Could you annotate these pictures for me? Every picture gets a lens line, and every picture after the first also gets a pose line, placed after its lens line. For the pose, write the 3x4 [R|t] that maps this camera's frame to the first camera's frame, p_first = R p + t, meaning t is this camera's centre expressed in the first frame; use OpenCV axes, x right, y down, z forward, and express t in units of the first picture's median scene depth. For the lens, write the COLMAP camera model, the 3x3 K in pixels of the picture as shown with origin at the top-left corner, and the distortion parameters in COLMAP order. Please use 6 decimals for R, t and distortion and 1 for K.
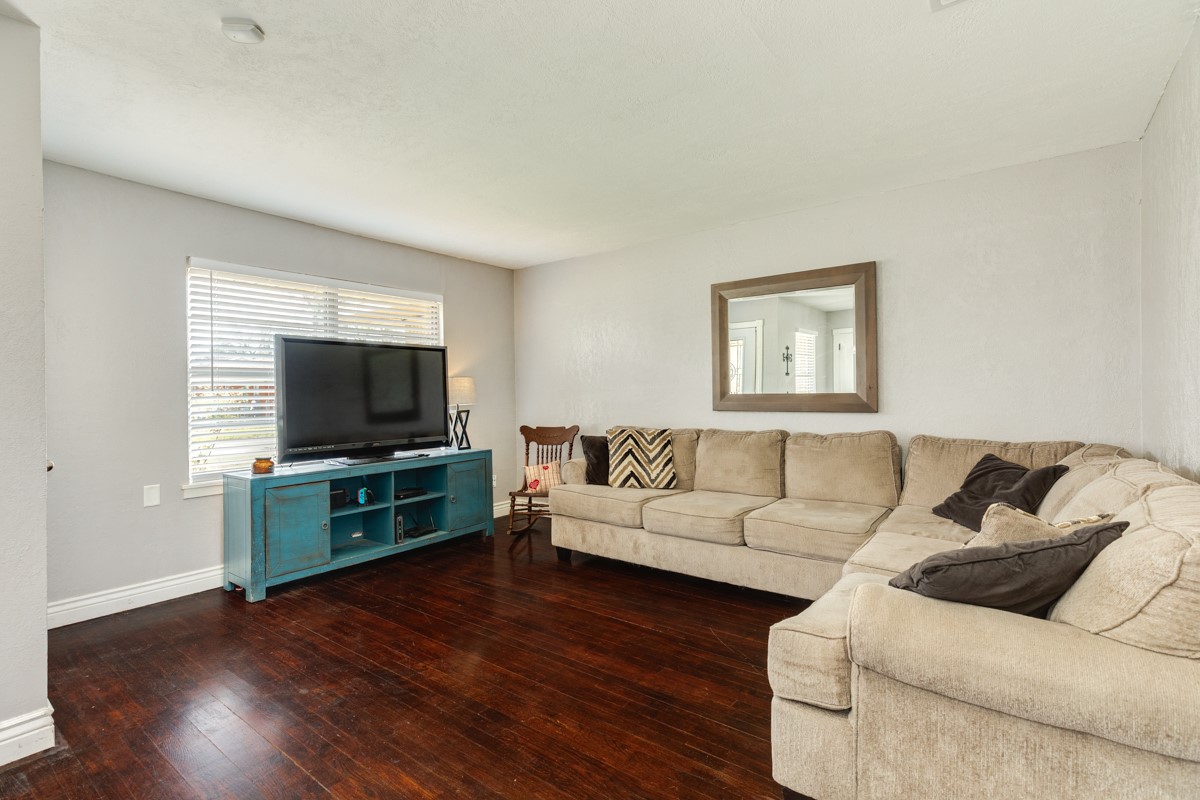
lens RADIAL K [[564.0, 0, 588.8], [0, 564.0, 398.8], [0, 0, 1]] dist [0.006309, -0.000081]
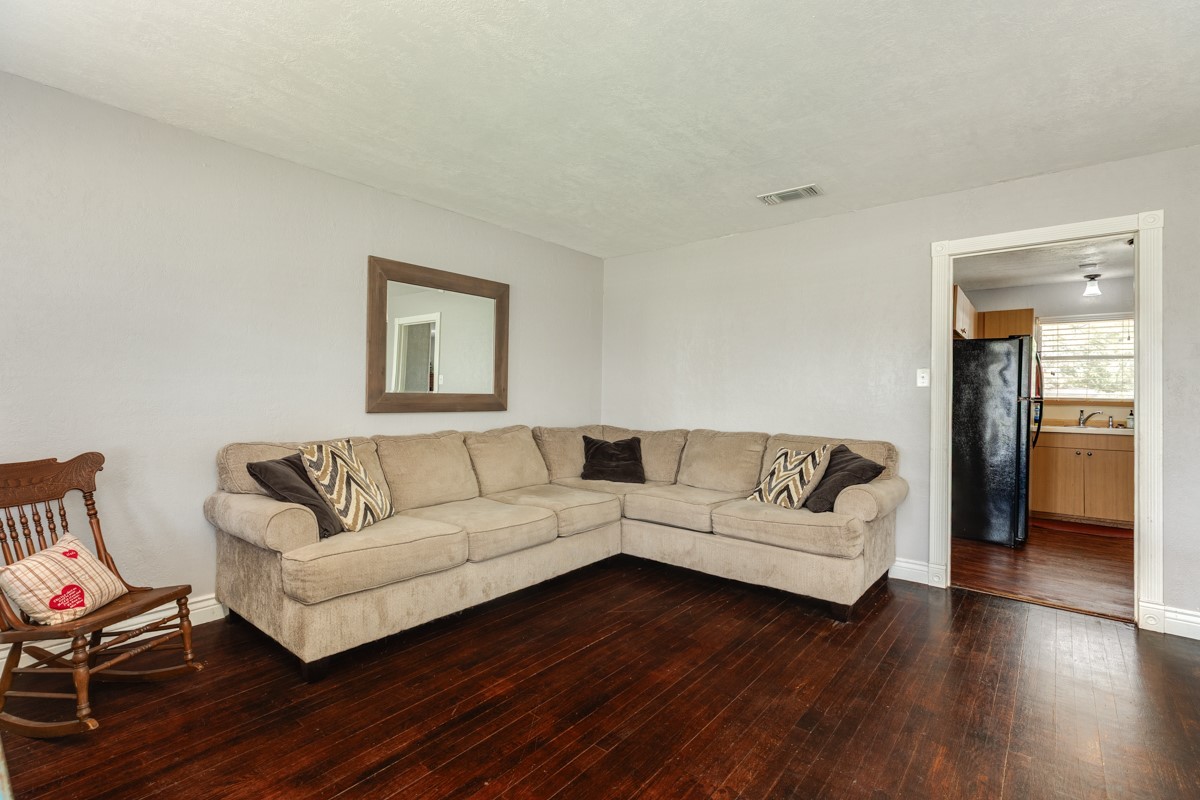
lens RADIAL K [[564.0, 0, 590.8], [0, 564.0, 392.5], [0, 0, 1]] dist [0.006309, -0.000081]
pose [[0.024374, 0.014477, 0.999598, -0.793779], [-0.003251, 0.999891, -0.014402, 0.003756], [-0.999698, -0.002898, 0.024418, 0.923384]]
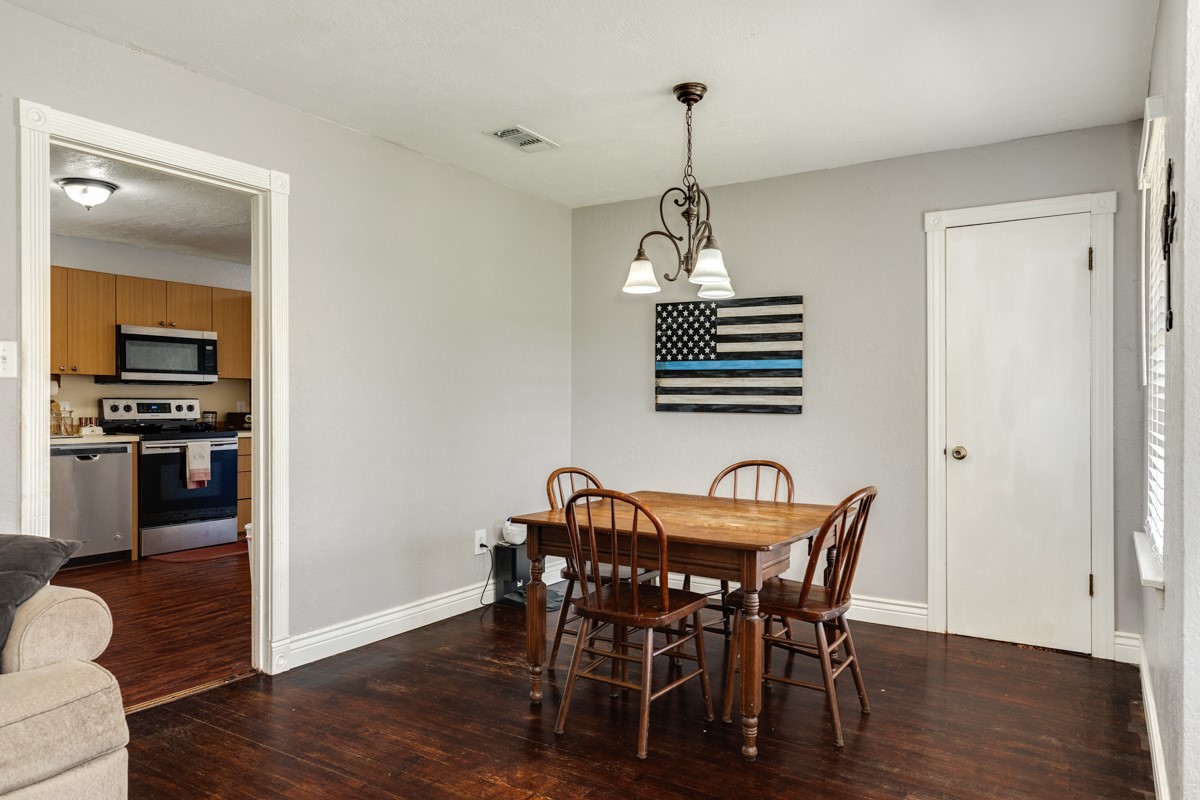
lens RADIAL K [[797.8, 0, 593.4], [0, 797.8, 402.6], [0, 0, 1]] dist [0.031515, 0.001006]
pose [[-0.995352, 0.006124, -0.096107, -0.141453], [0.004703, 0.999876, 0.015002, -0.010530], [0.096187, 0.014480, -0.995258, 1.177749]]
